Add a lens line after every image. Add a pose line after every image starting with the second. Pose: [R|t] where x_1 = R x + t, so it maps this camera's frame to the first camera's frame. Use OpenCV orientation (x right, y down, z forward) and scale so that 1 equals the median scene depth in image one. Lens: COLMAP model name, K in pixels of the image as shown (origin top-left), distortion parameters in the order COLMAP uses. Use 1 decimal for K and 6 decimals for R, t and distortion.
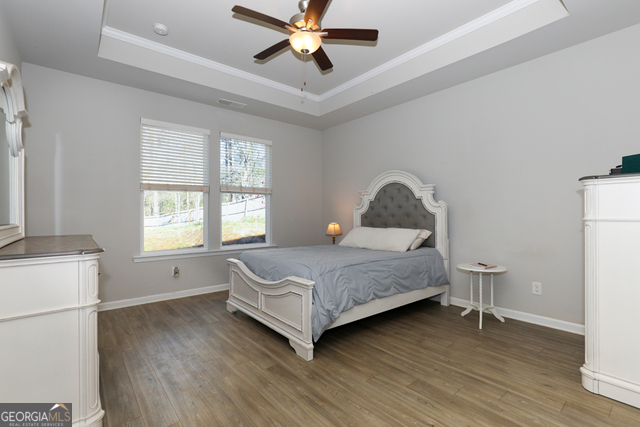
lens RADIAL K [[293.0, 0, 318.6], [0, 293.0, 212.0], [0, 0, 1]] dist [-0.009792, 0.000075]
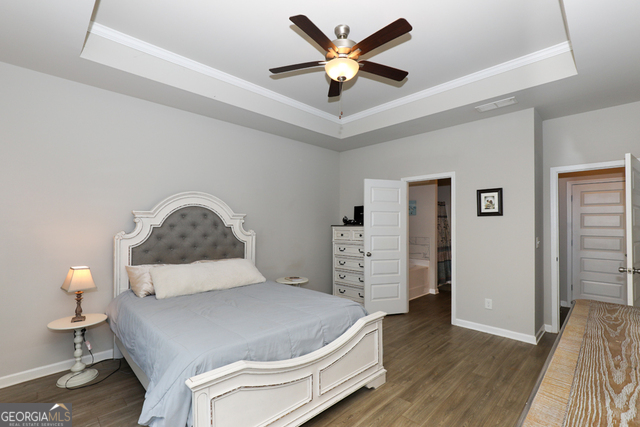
lens RADIAL K [[293.0, 0, 331.8], [0, 293.0, 222.1], [0, 0, 1]] dist [-0.009792, 0.000075]
pose [[-0.107909, 0.012577, 0.994081, -0.649338], [-0.008642, 0.999870, -0.013589, -0.050216], [-0.994123, -0.010057, -0.107786, 0.760165]]
